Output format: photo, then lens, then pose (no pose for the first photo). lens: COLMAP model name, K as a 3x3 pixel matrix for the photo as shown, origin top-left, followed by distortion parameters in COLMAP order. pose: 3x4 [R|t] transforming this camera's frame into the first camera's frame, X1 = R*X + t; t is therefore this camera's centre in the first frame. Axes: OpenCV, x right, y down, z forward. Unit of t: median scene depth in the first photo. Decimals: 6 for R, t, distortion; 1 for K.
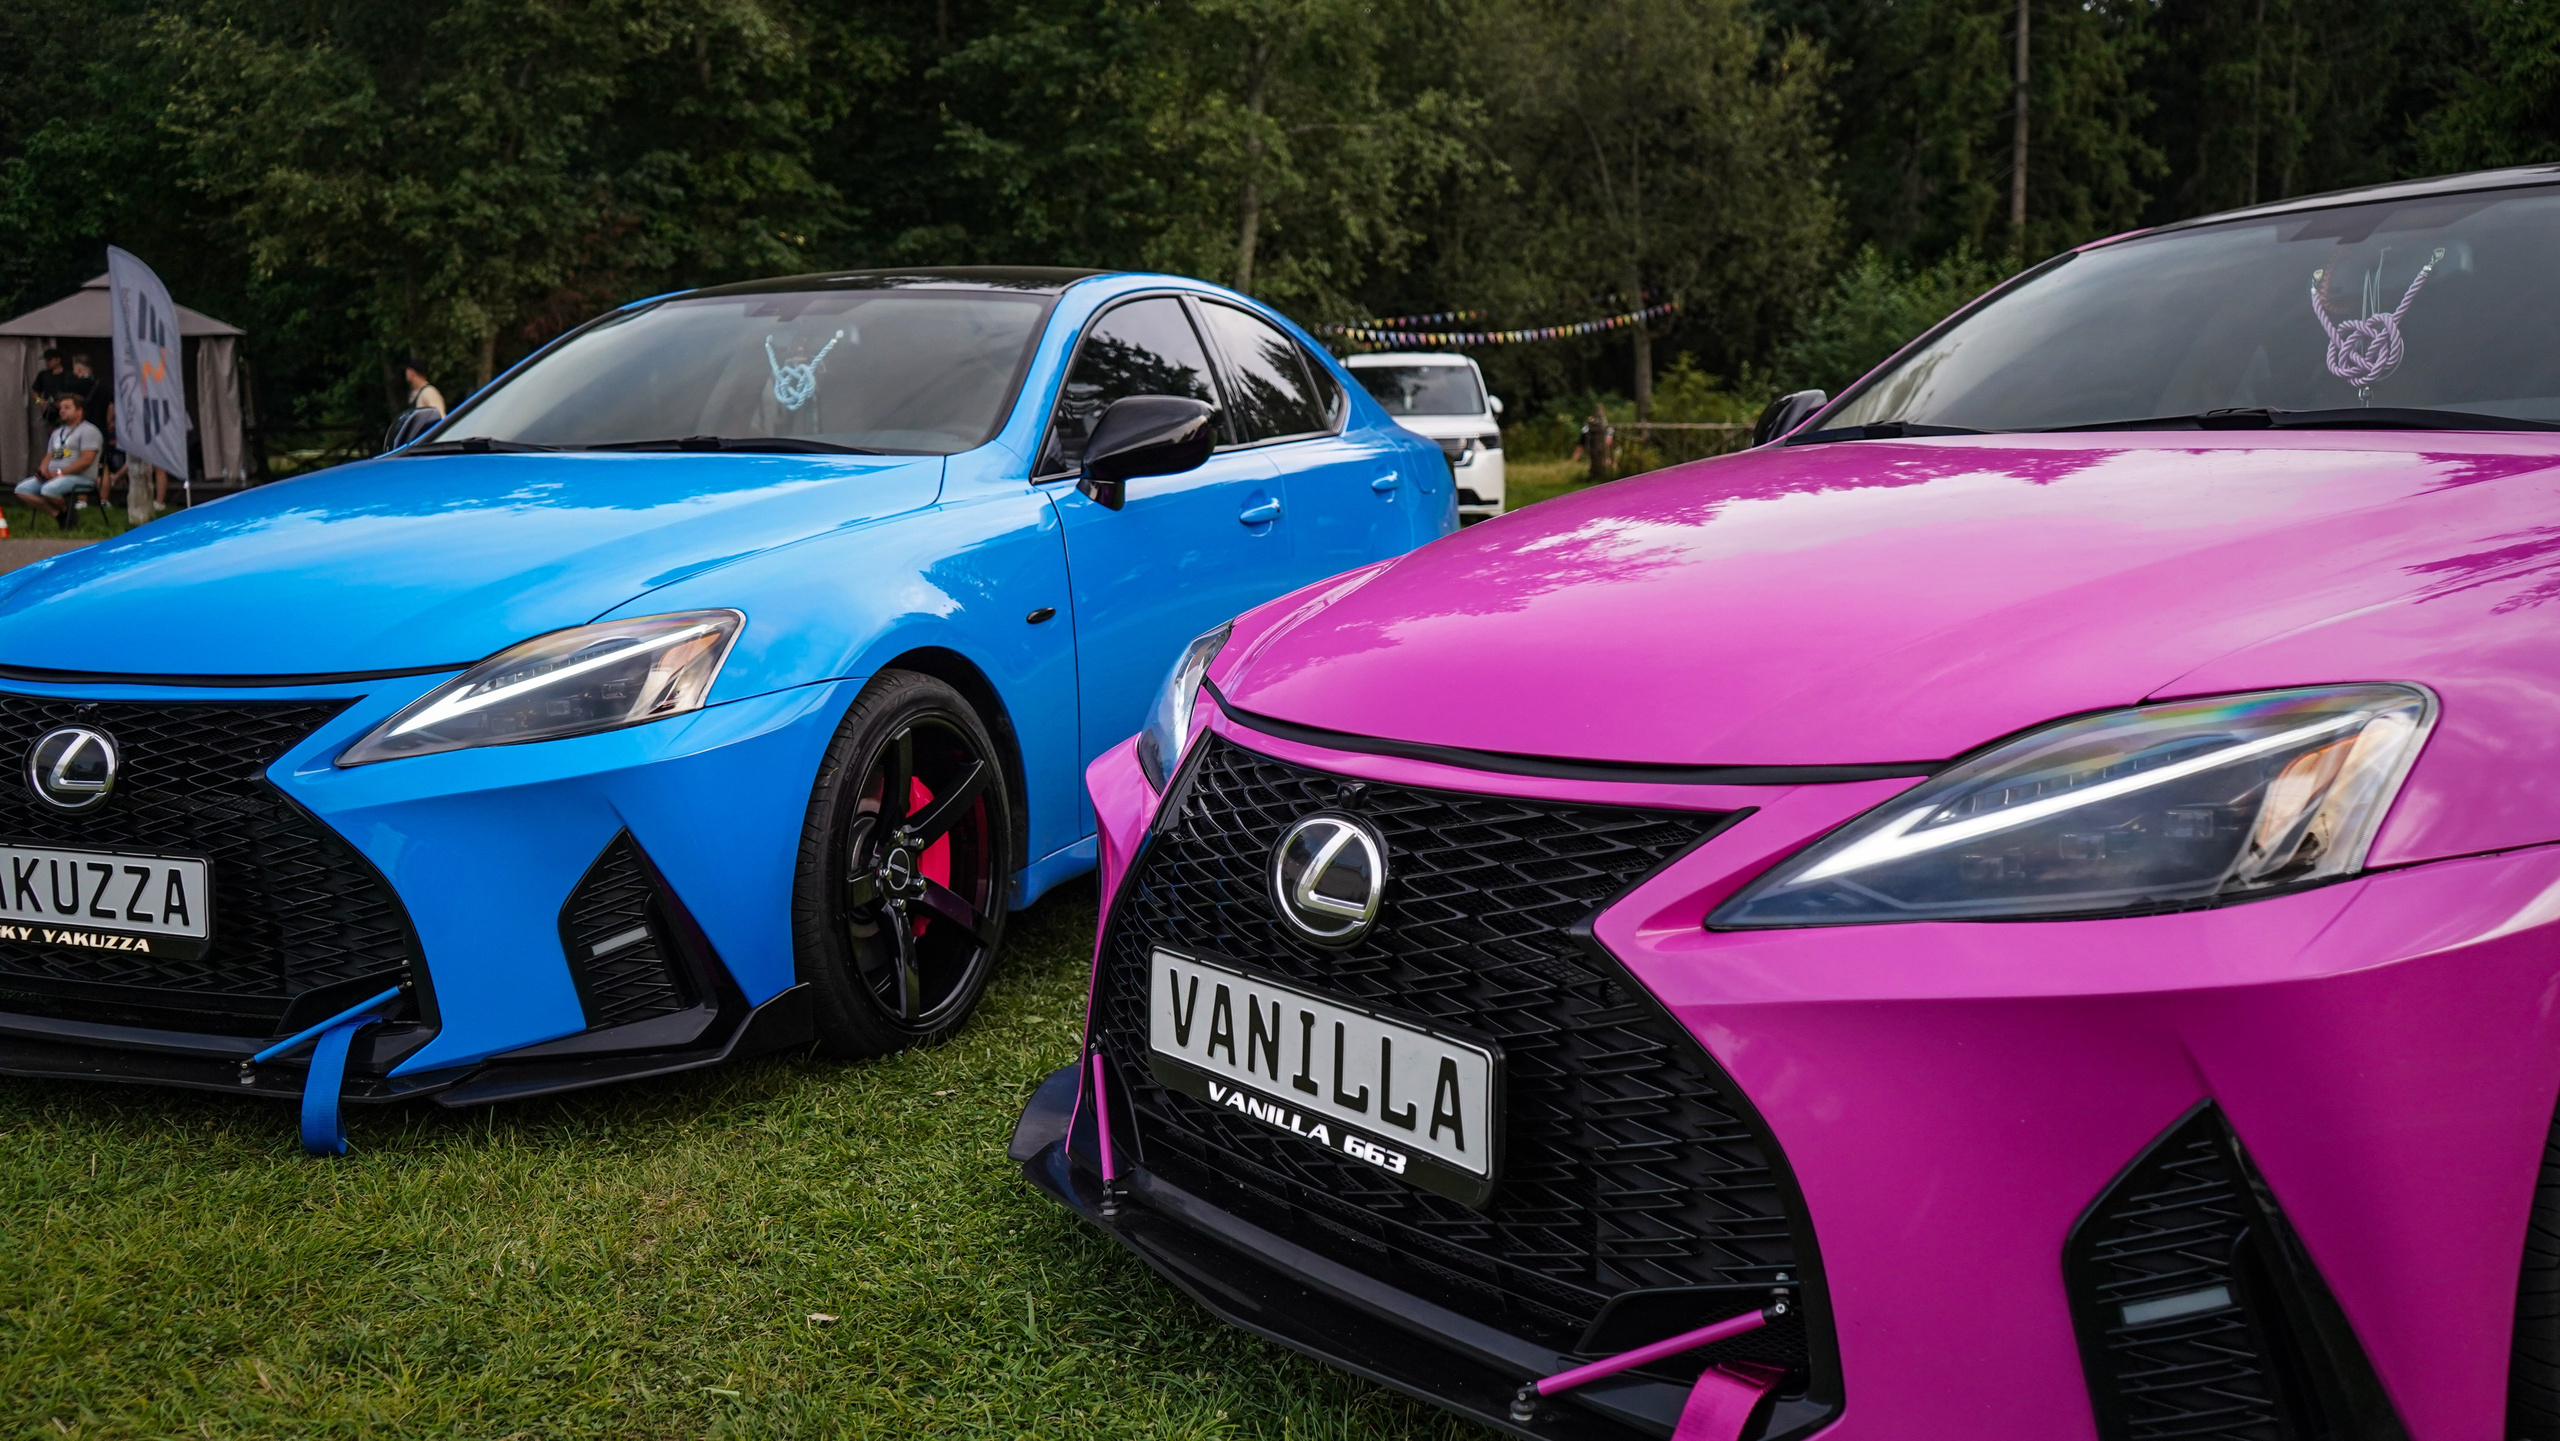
lens RADIAL K [[2167.9, 0, 1287.4], [0, 2167.9, 718.7], [0, 0, 1]] dist [-0.012036, 0.013292]
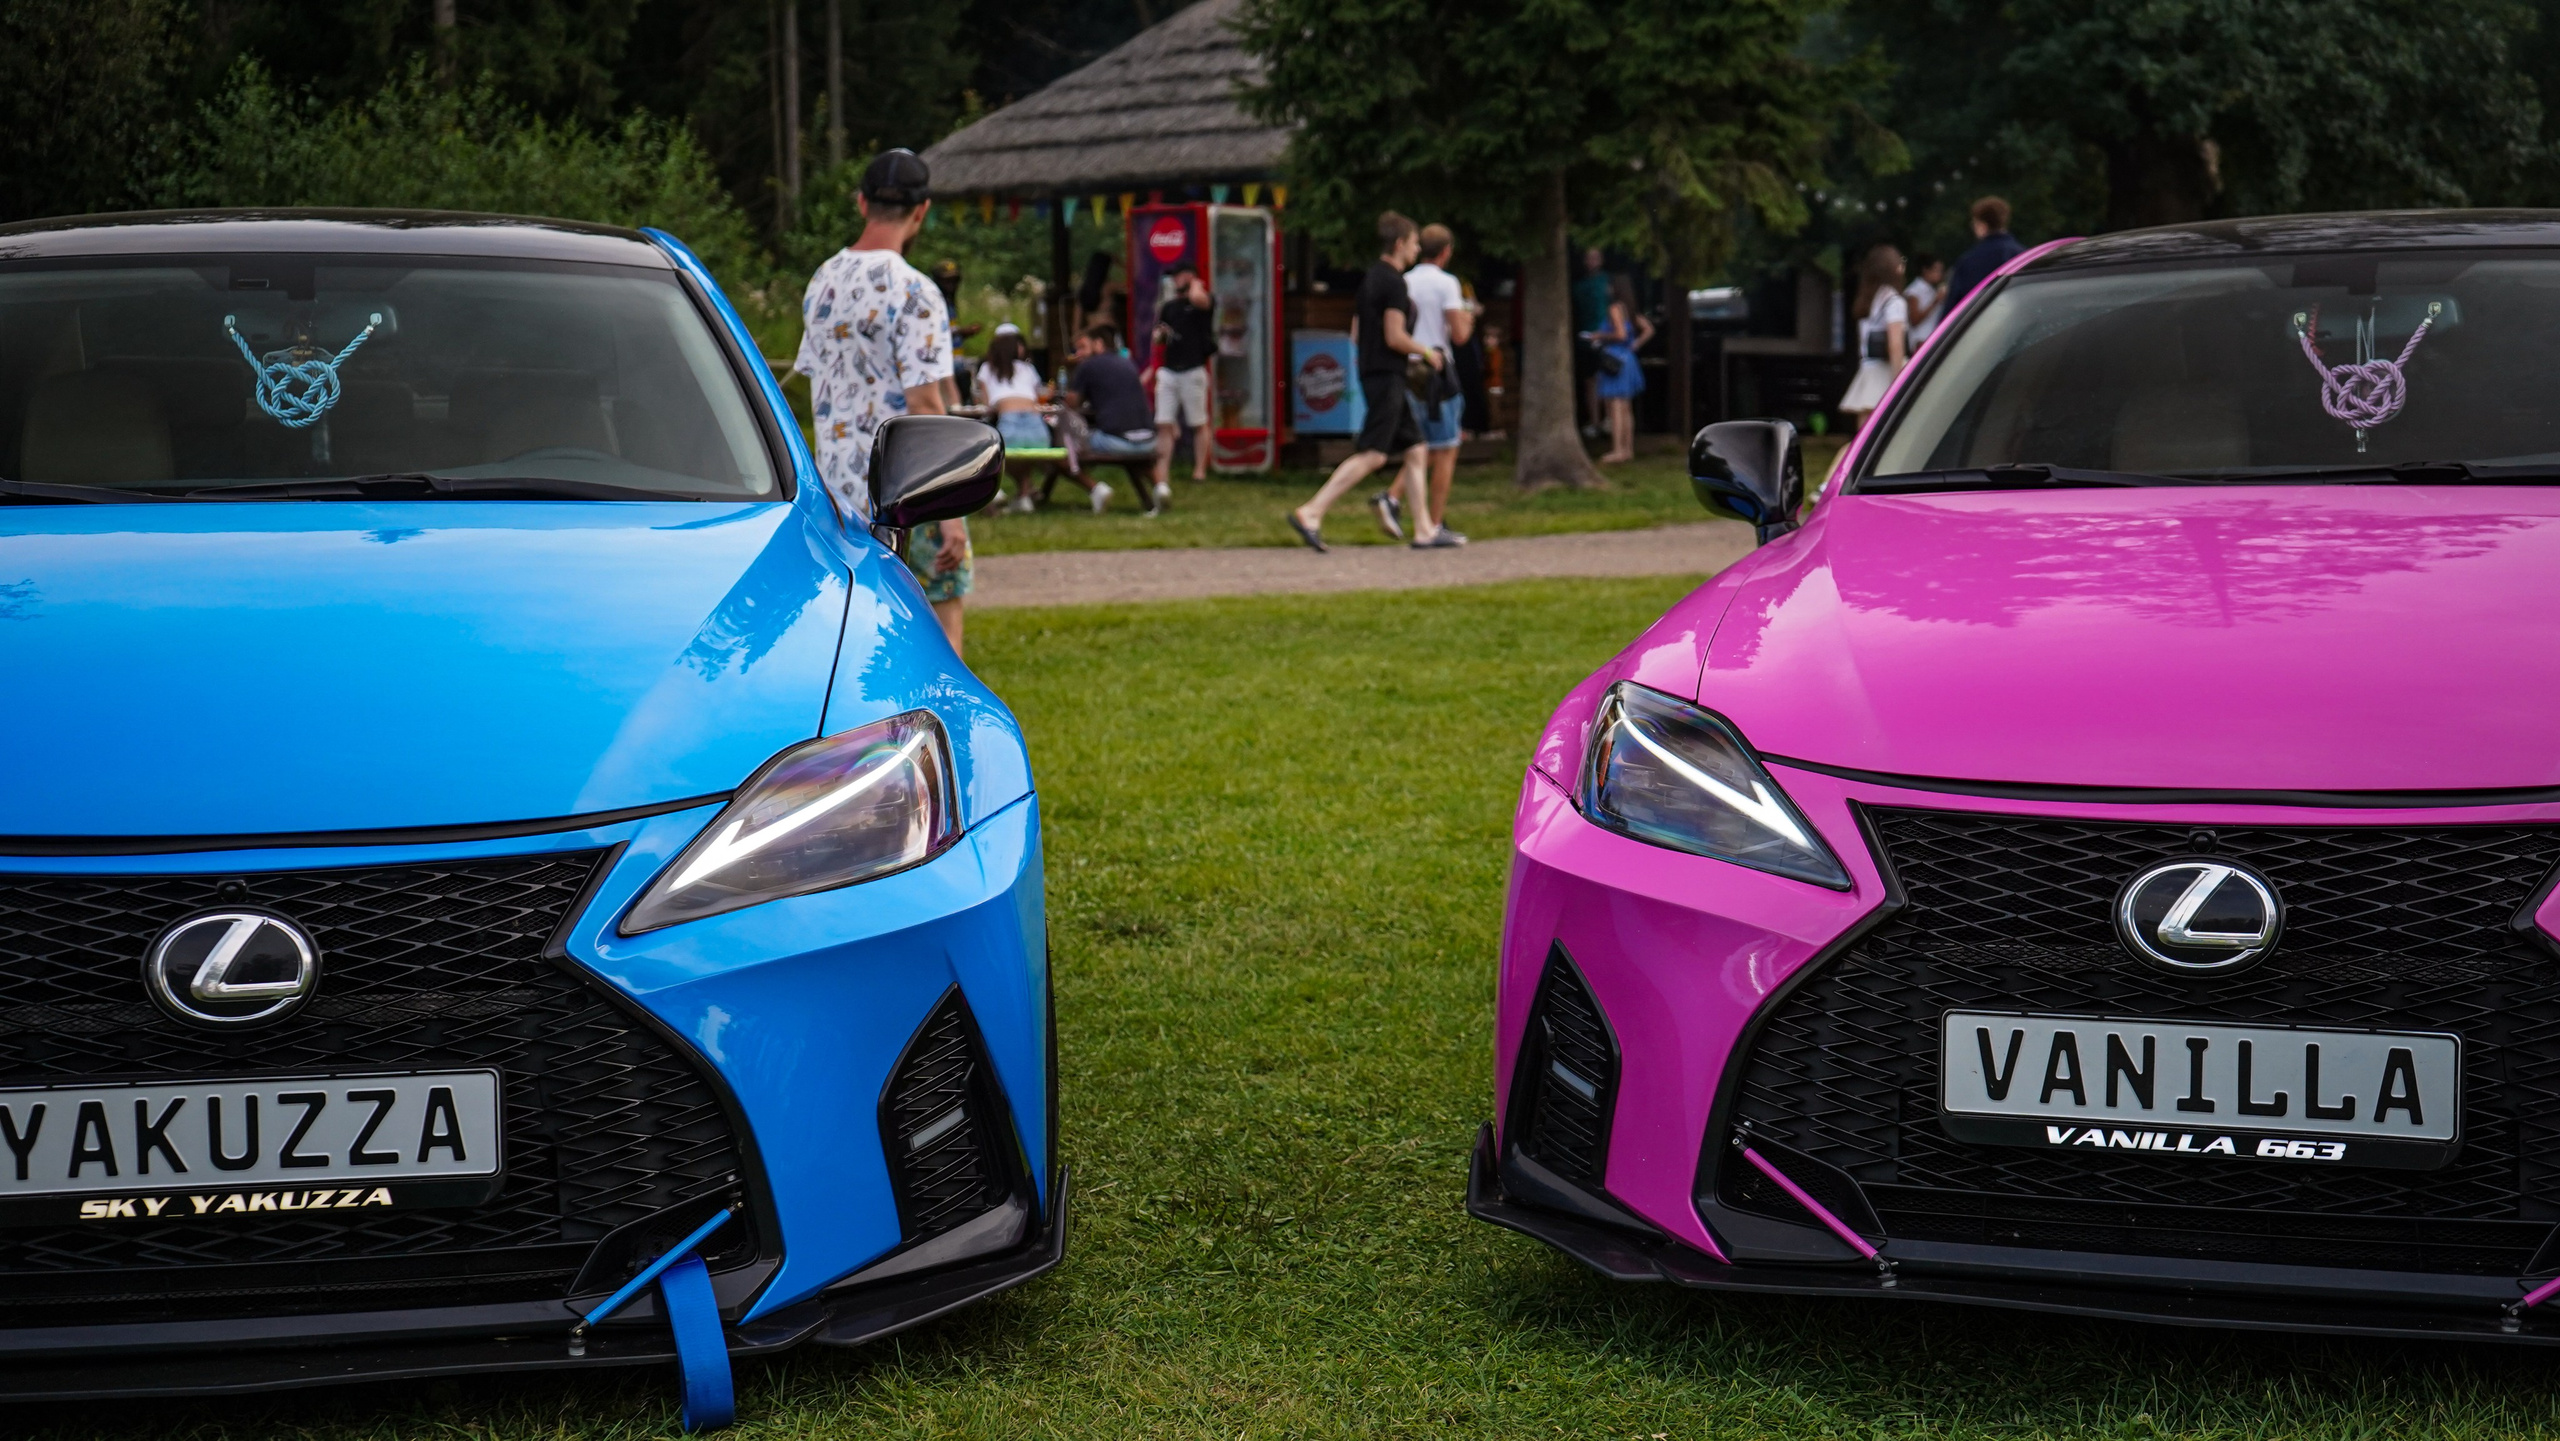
lens RADIAL K [[3781.0, 0, 1281.6], [0, 3781.0, 715.3], [0, 0, 1]] dist [-0.022246, 0.000000]
pose [[0.844006, -0.044006, 0.534525, -0.960509], [0.063856, 0.997784, -0.018683, -0.015570], [-0.532519, 0.049901, 0.844946, -0.262999]]
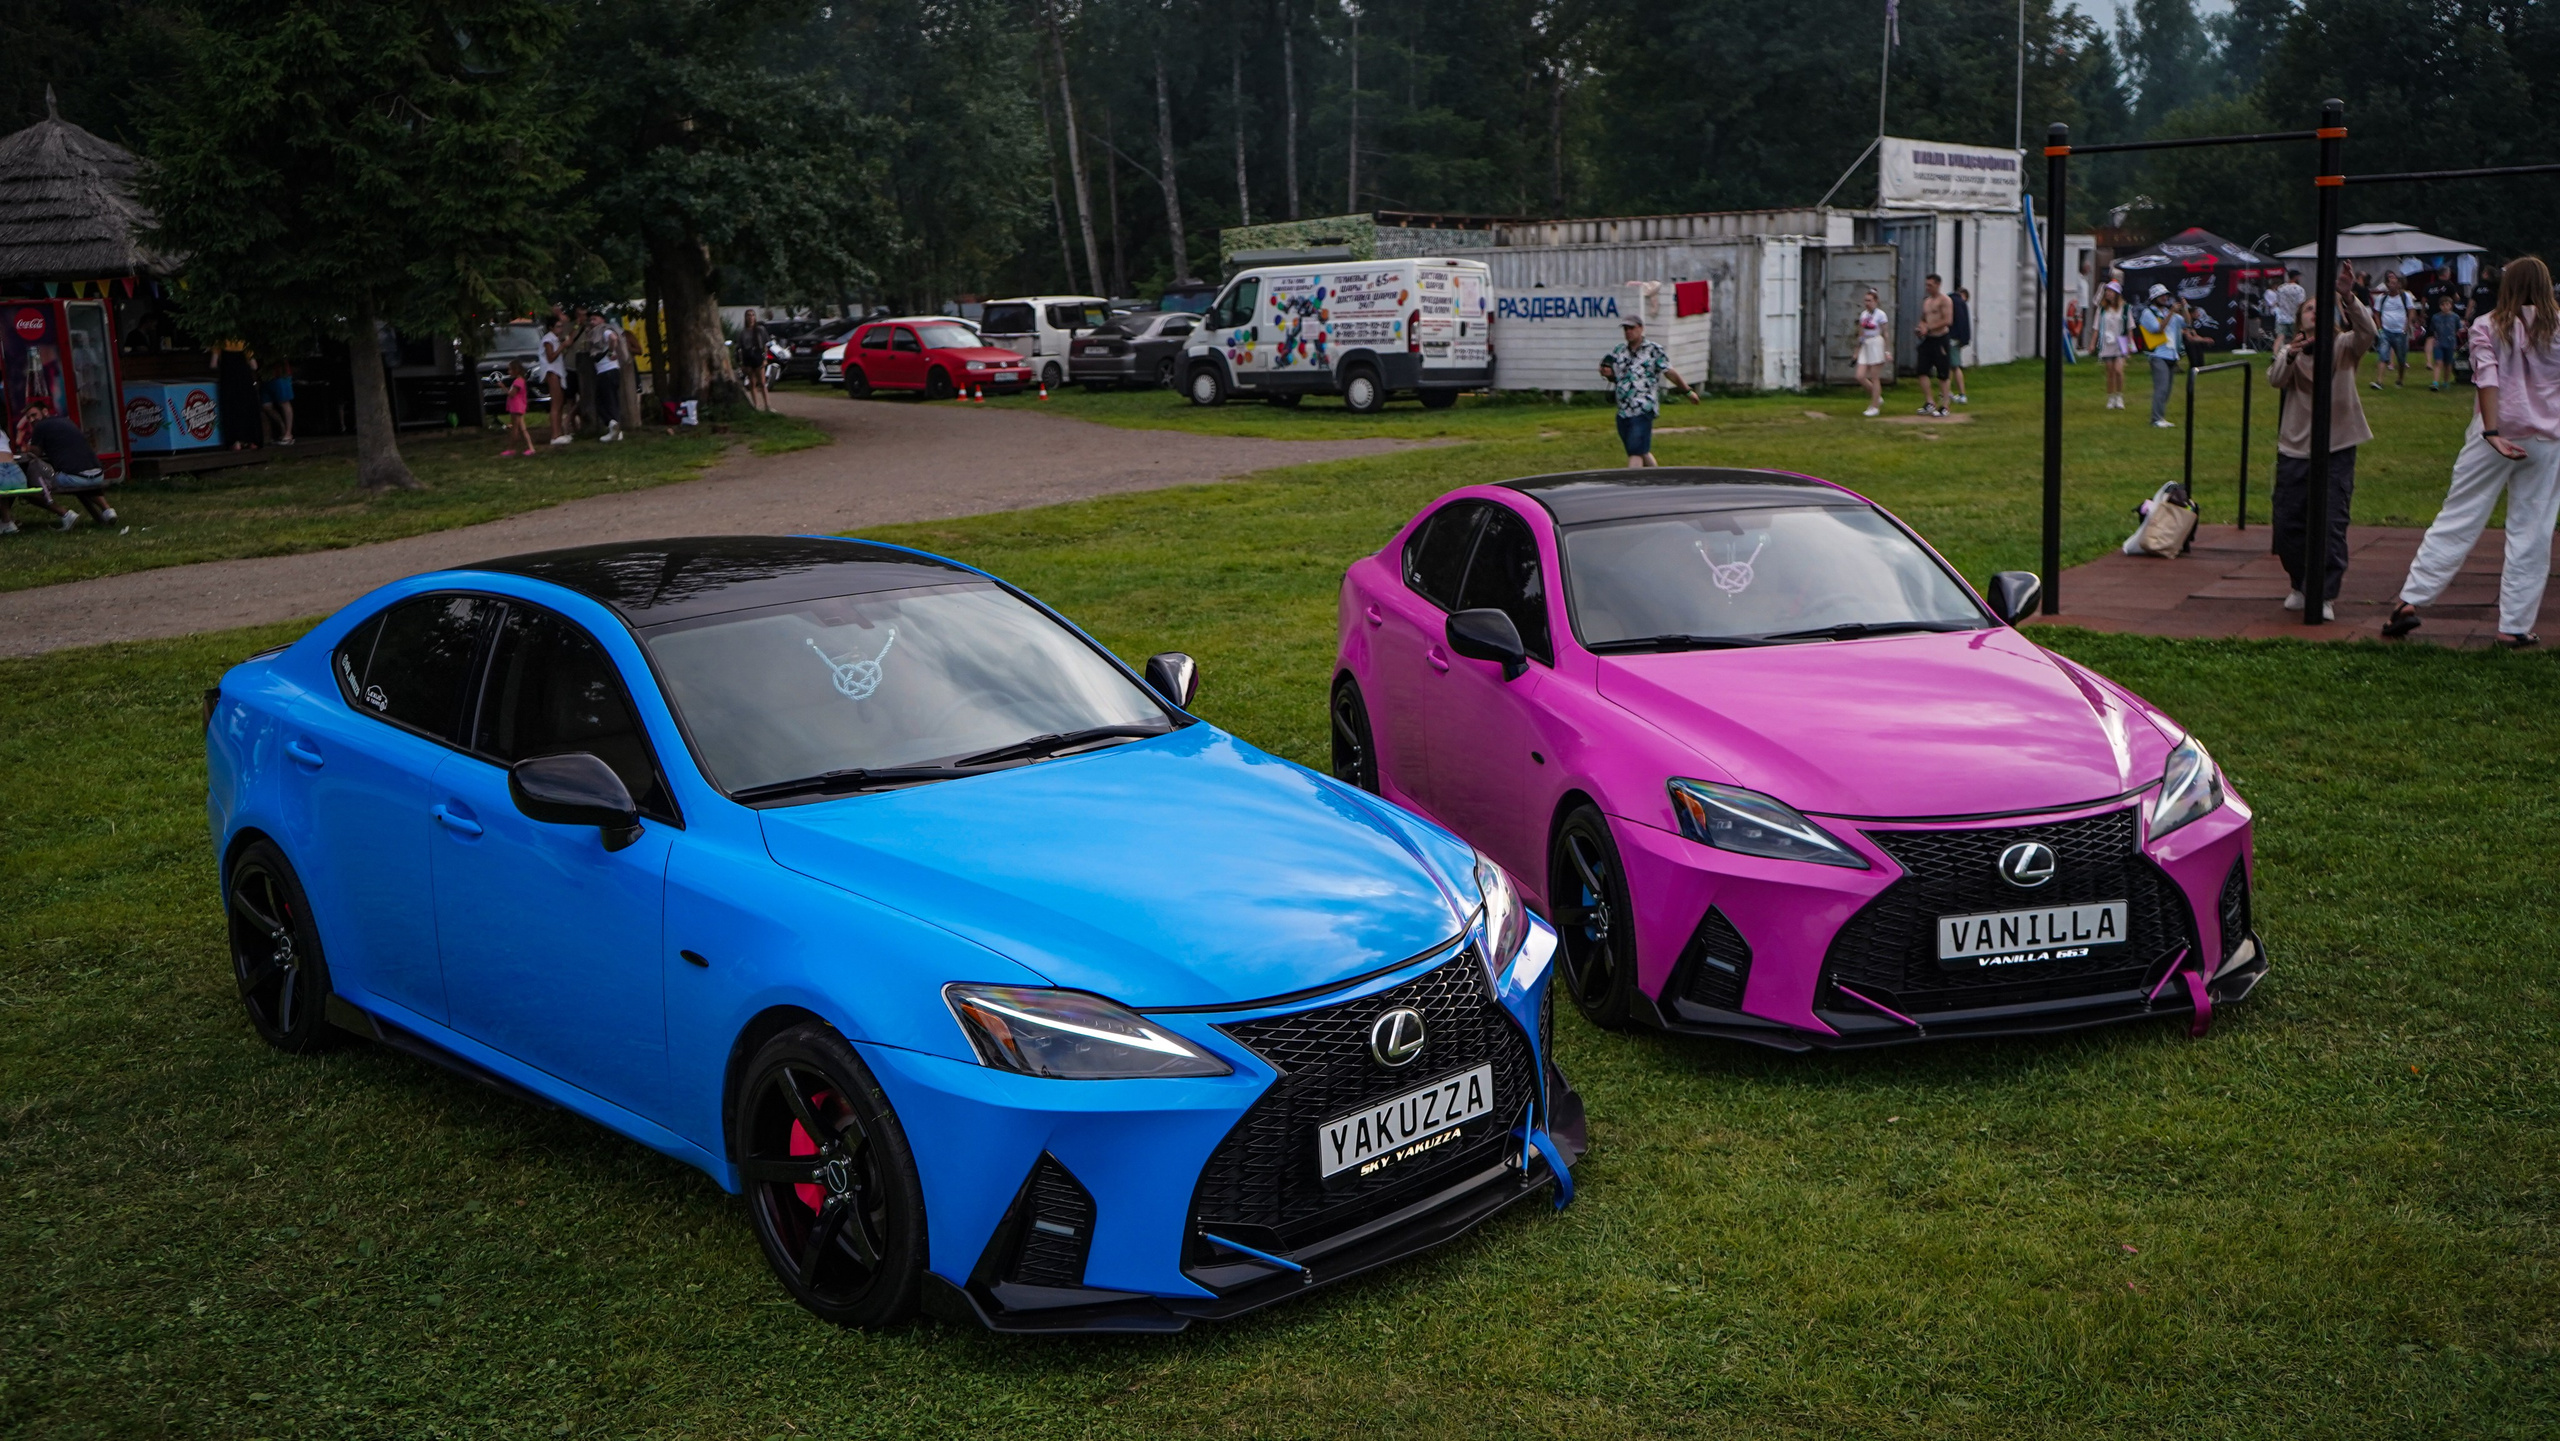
lens RADIAL K [[2345.6, 0, 1267.6], [0, 2345.6, 728.9], [0, 0, 1]] dist [-0.005227, 0.000000]
pose [[0.423707, -0.167751, 0.890130, -2.023775], [0.140308, 0.982995, 0.118465, -0.391796], [-0.894866, 0.074698, 0.440039, 0.376740]]
